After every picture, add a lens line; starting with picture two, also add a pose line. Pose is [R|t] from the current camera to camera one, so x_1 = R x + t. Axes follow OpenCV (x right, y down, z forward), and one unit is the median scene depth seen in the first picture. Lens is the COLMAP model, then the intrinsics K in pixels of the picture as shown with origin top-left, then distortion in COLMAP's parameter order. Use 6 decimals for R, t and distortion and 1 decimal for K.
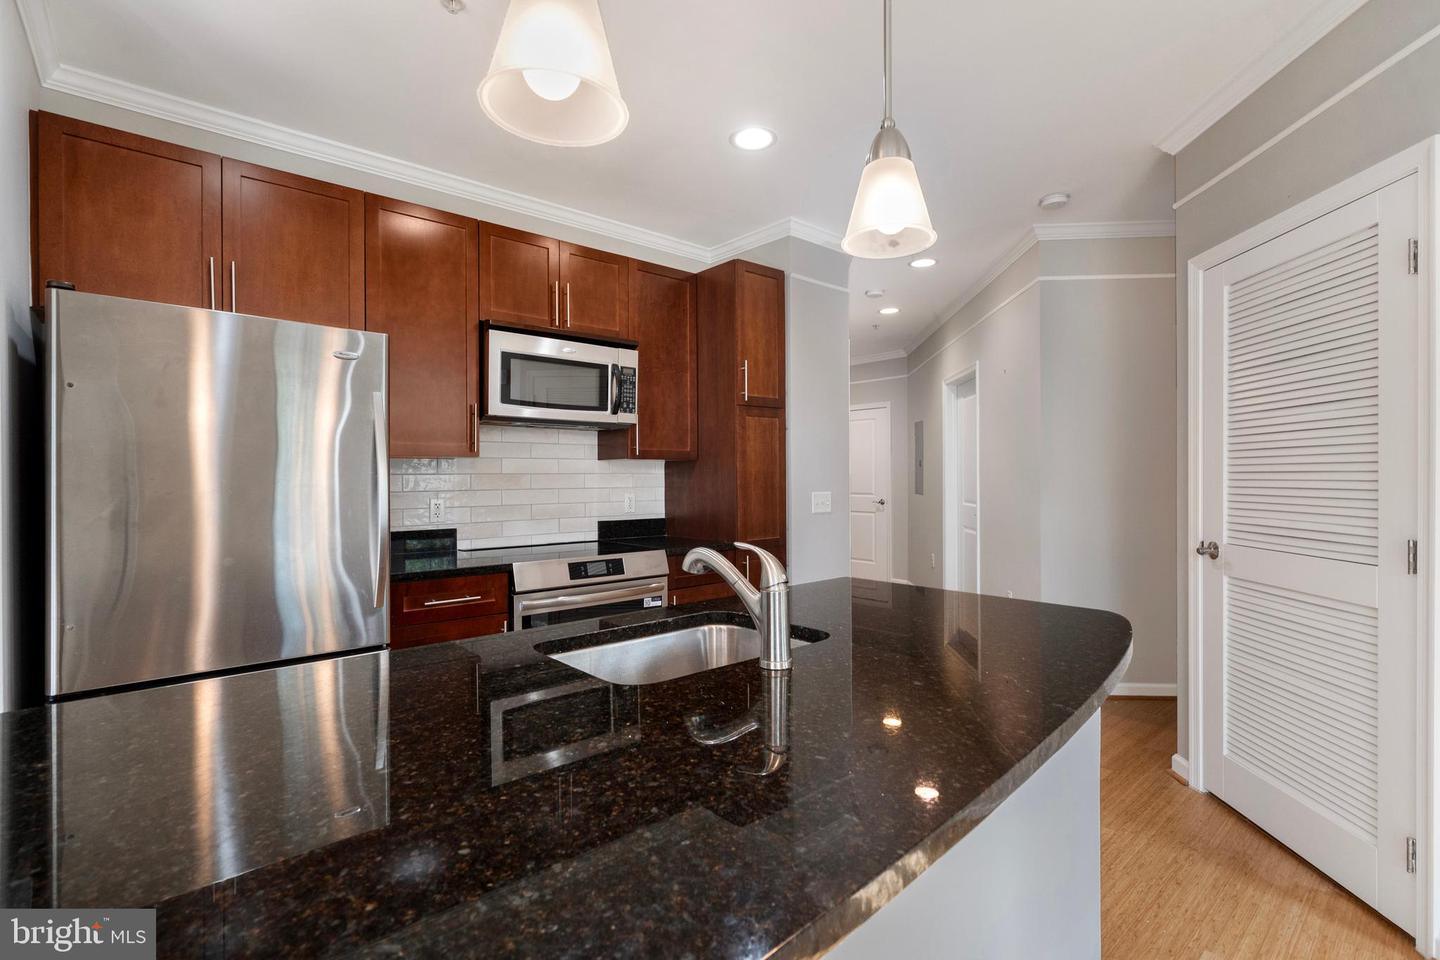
lens RADIAL K [[677.5, 0, 720.0], [0, 677.5, 480.0], [0, 0, 1]] dist [0.039484, -0.000051]
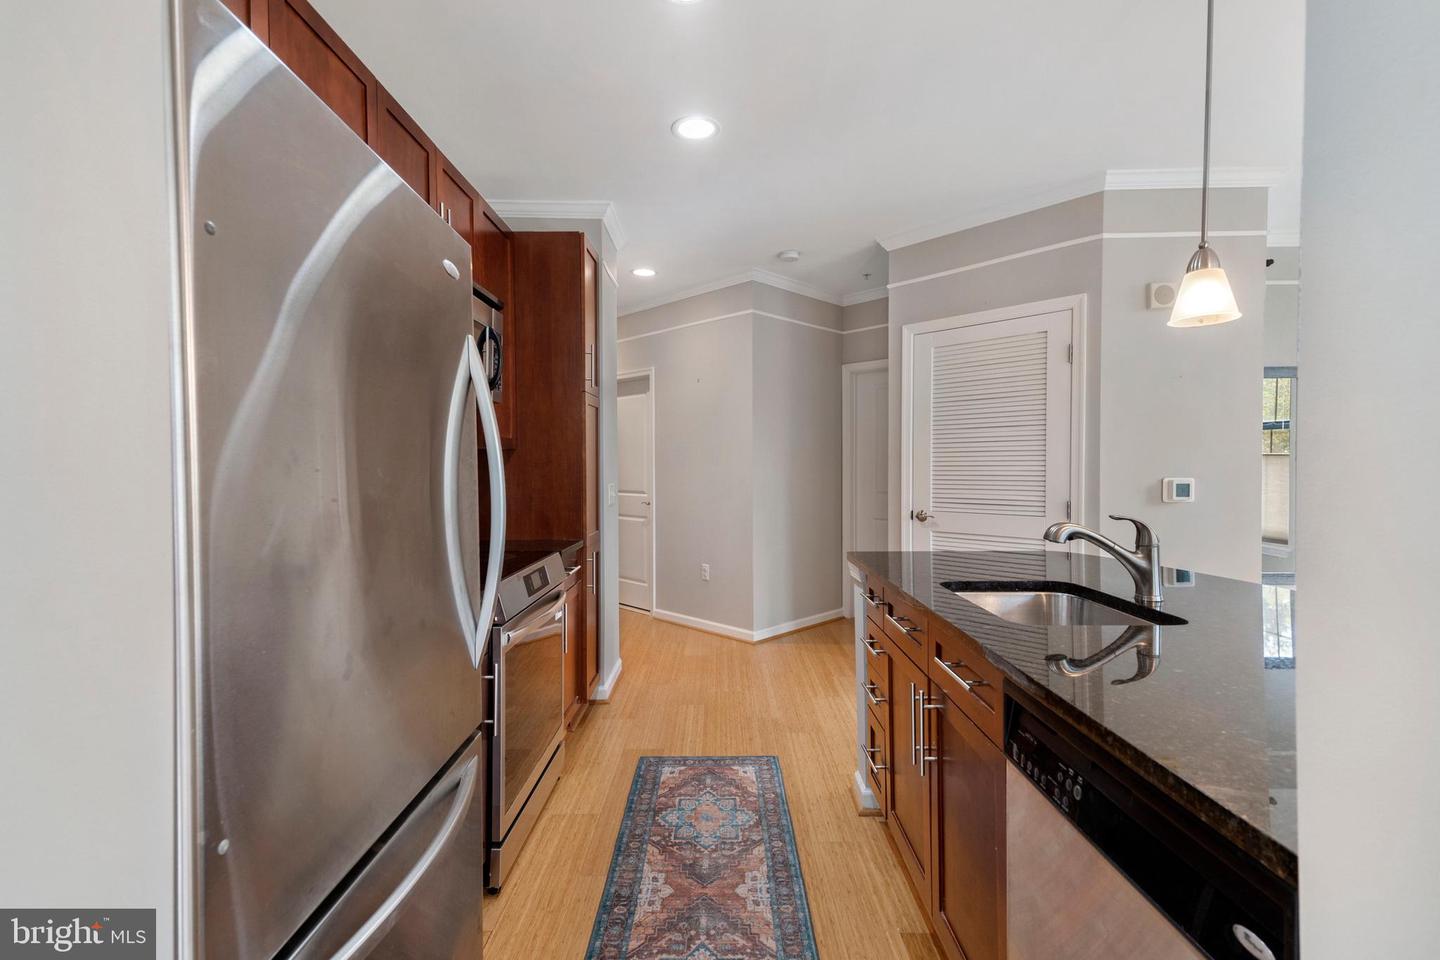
lens RADIAL K [[677.5, 0, 720.0], [0, 677.5, 480.0], [0, 0, 1]] dist [0.039484, -0.000051]
pose [[0.658104, -0.009608, 0.752866, -0.735704], [0.002763, 0.999943, 0.010346, 0.003087], [-0.752922, -0.004728, 0.658093, 0.333611]]
